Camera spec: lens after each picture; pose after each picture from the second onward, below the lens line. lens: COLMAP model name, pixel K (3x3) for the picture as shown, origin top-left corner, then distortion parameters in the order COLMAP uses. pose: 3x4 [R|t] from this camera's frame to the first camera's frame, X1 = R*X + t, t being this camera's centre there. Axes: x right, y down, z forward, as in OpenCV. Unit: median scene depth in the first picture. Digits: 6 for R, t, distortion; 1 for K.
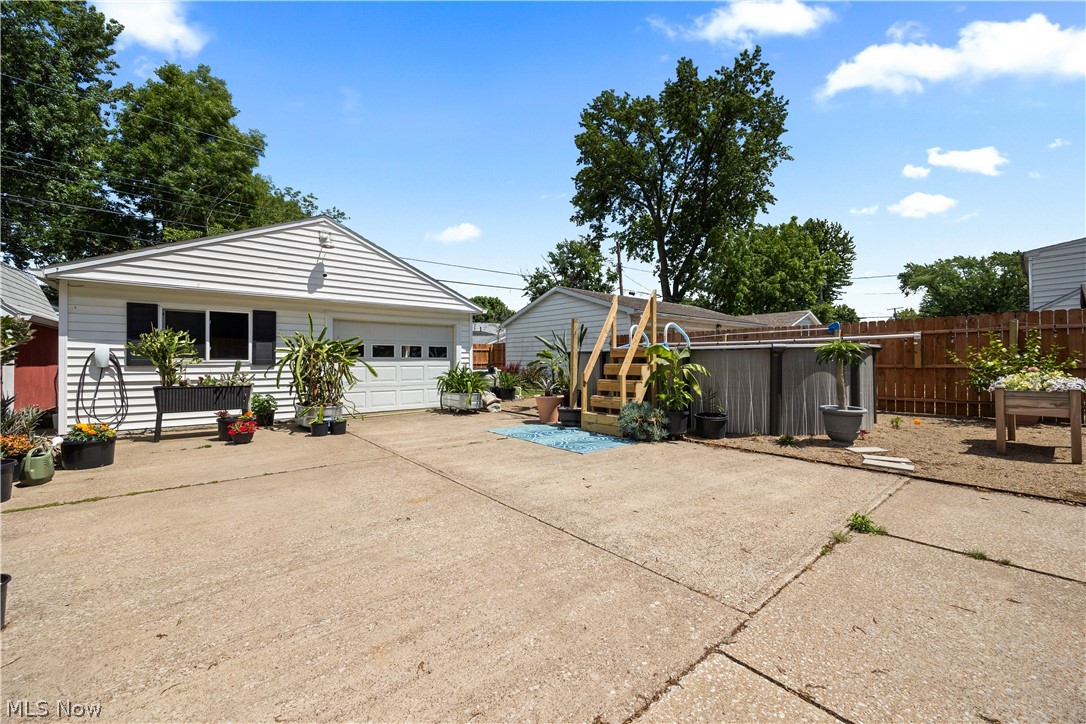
lens RADIAL K [[418.8, 0, 541.3], [0, 418.8, 359.4], [0, 0, 1]] dist [0.000292, 0.000012]
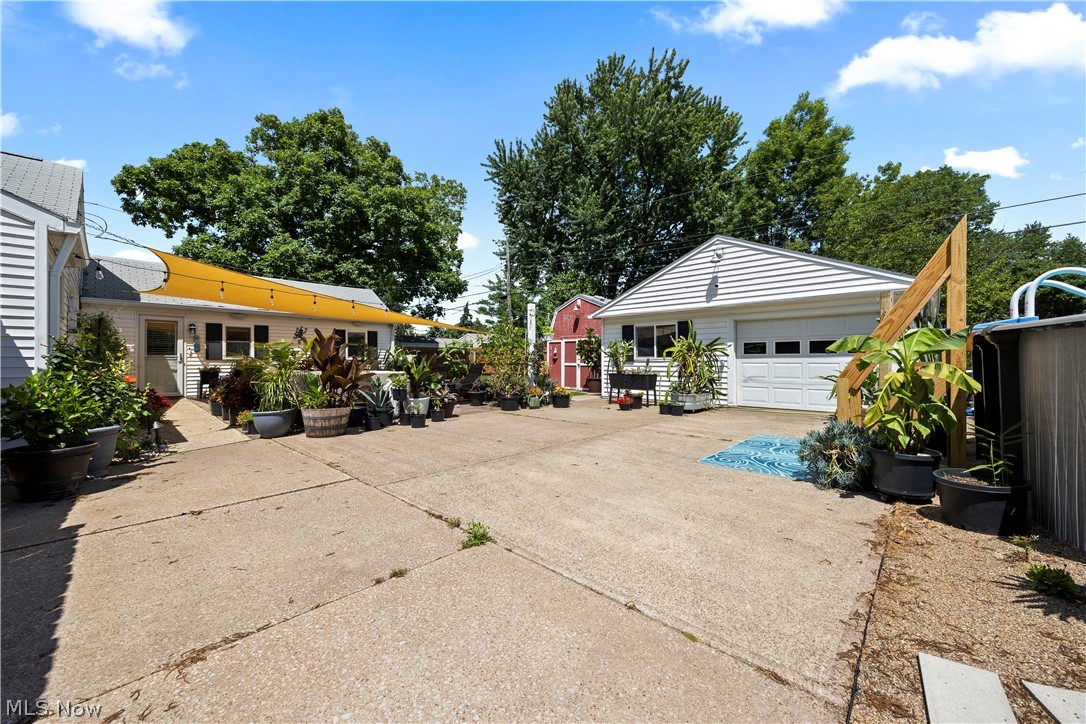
lens RADIAL K [[418.8, 0, 541.3], [0, 418.8, 359.4], [0, 0, 1]] dist [0.000292, 0.000012]
pose [[0.112992, -0.000708, -0.993596, 1.269389], [0.007754, 0.999970, 0.000169, 0.007324], [0.993566, -0.007724, 0.112994, 0.778266]]
